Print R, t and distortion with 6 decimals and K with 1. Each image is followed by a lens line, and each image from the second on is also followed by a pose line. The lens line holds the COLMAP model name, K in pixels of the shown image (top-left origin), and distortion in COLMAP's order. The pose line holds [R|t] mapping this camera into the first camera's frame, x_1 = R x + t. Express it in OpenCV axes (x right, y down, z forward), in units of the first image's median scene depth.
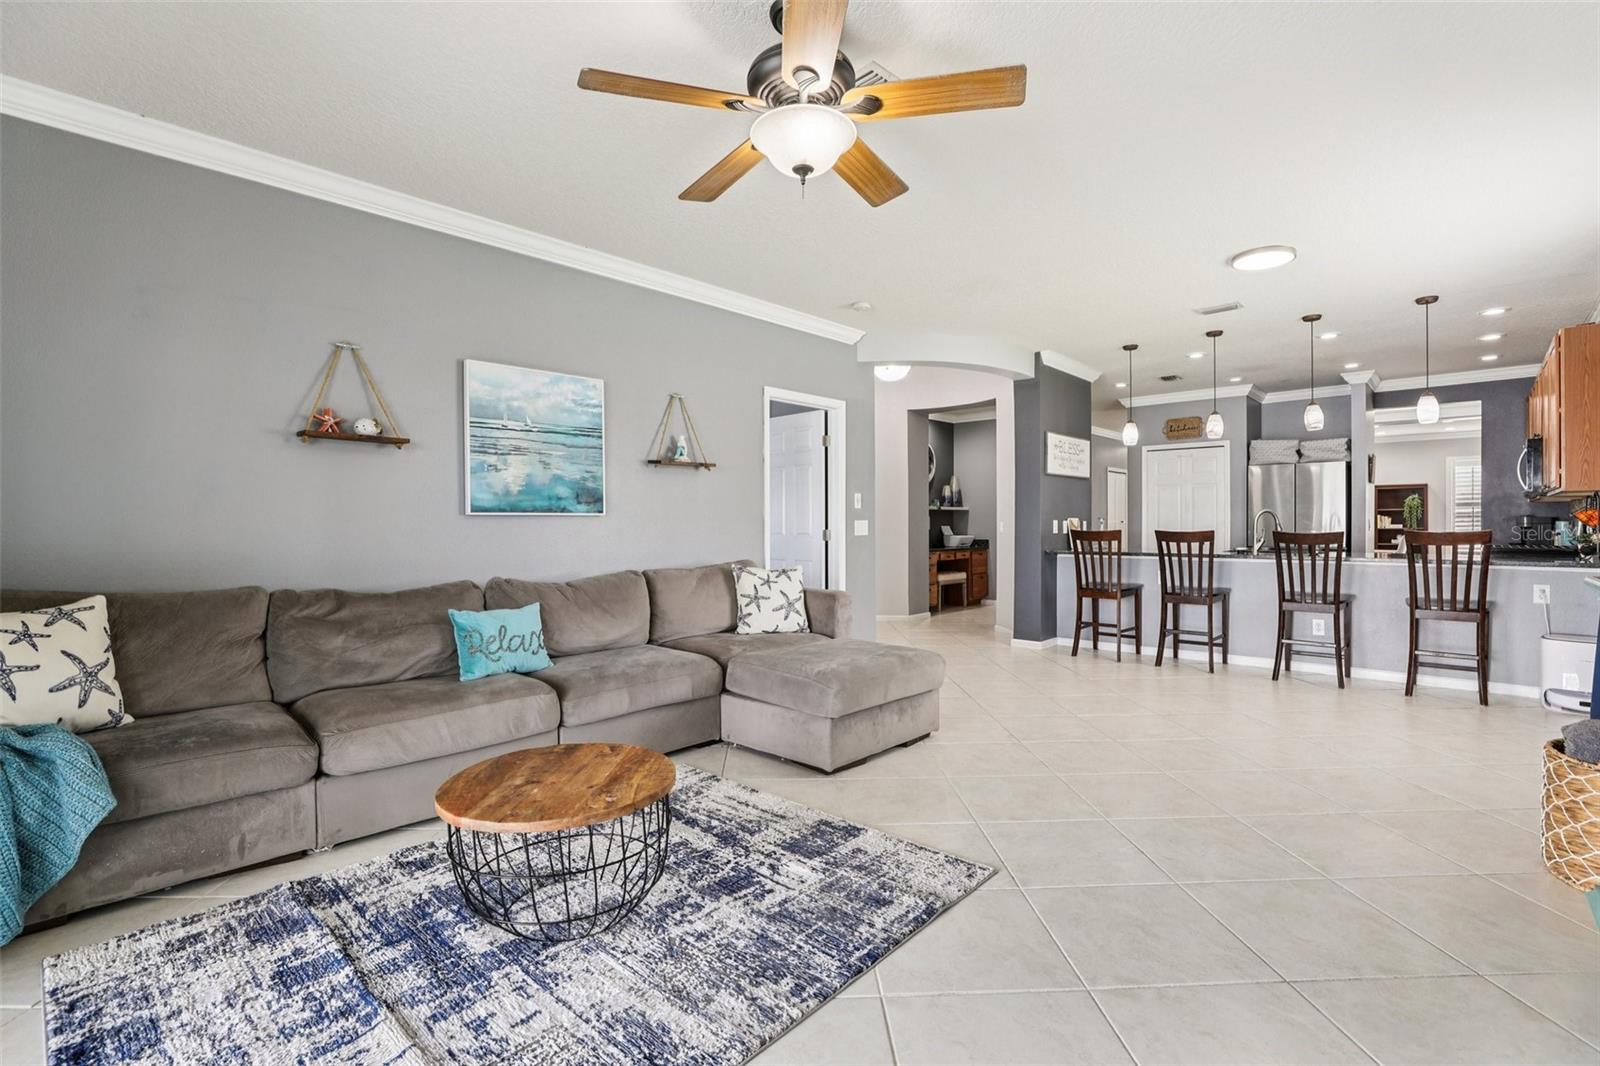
lens RADIAL K [[718.5, 0, 806.2], [0, 718.5, 527.4], [0, 0, 1]] dist [-0.031778, 0.000033]
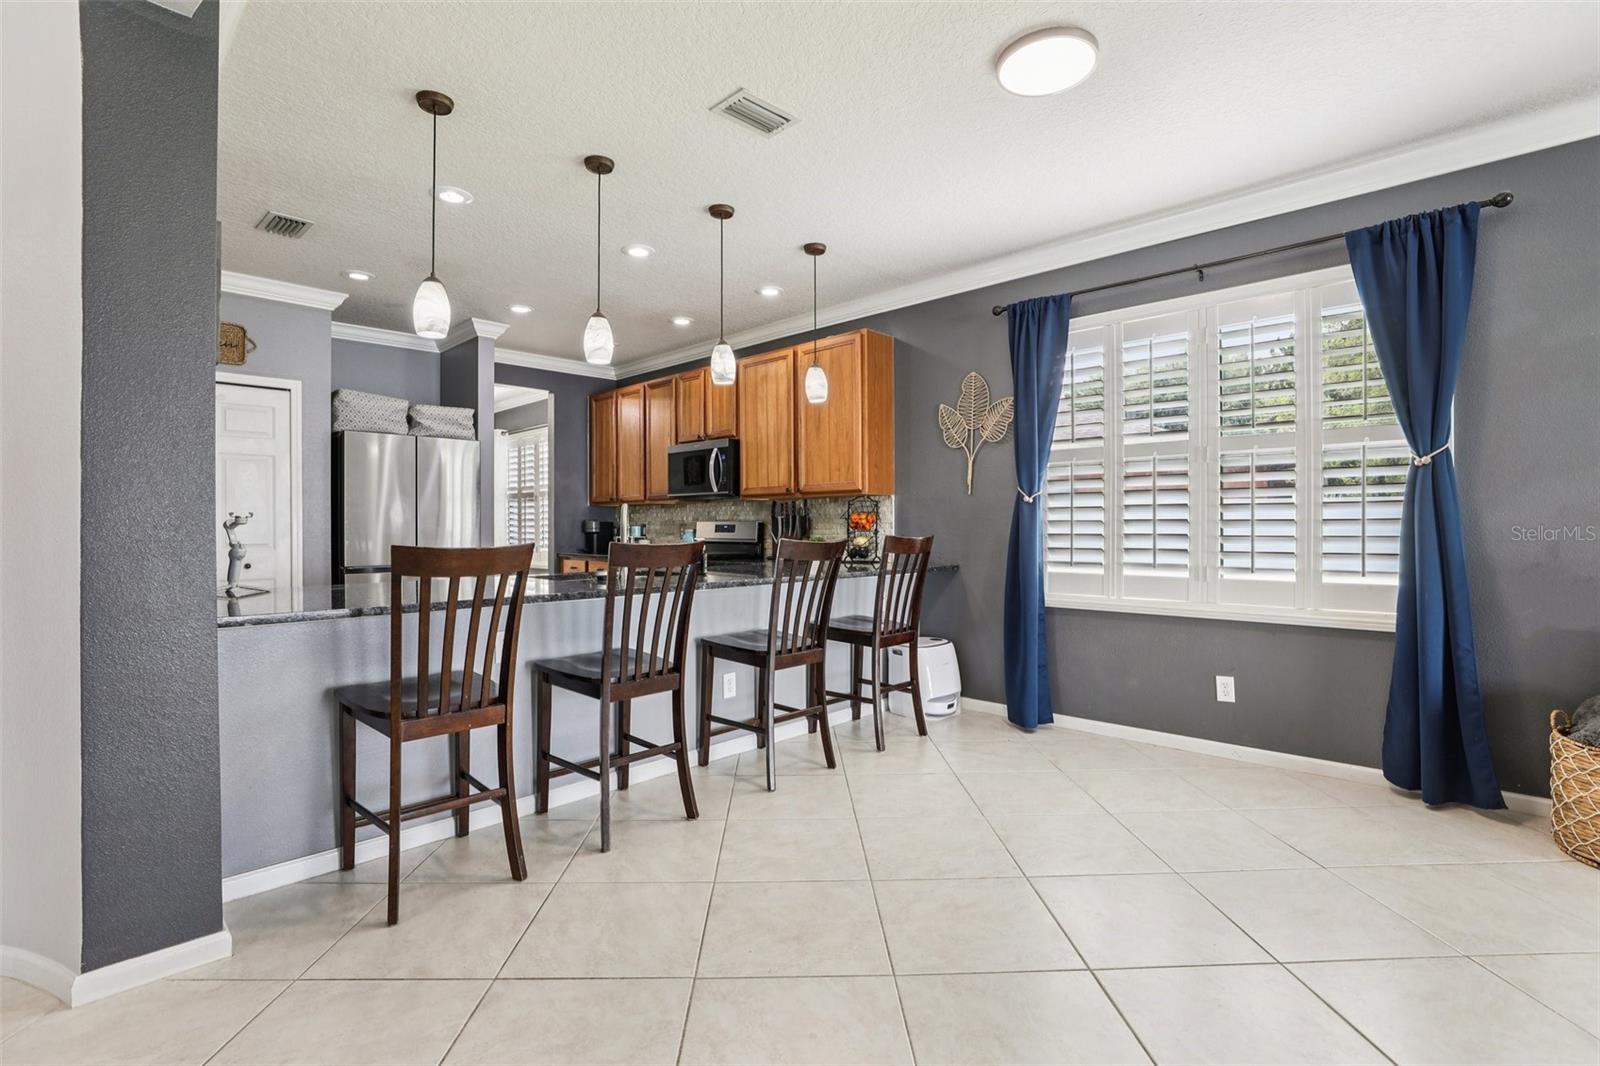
lens RADIAL K [[718.5, 0, 802.8], [0, 718.5, 527.7], [0, 0, 1]] dist [-0.031778, 0.000033]
pose [[-0.028601, -0.006406, 0.999570, 0.094394], [0.016426, 0.999841, 0.006878, -0.014825], [-0.999456, 0.016616, -0.028492, 1.233451]]
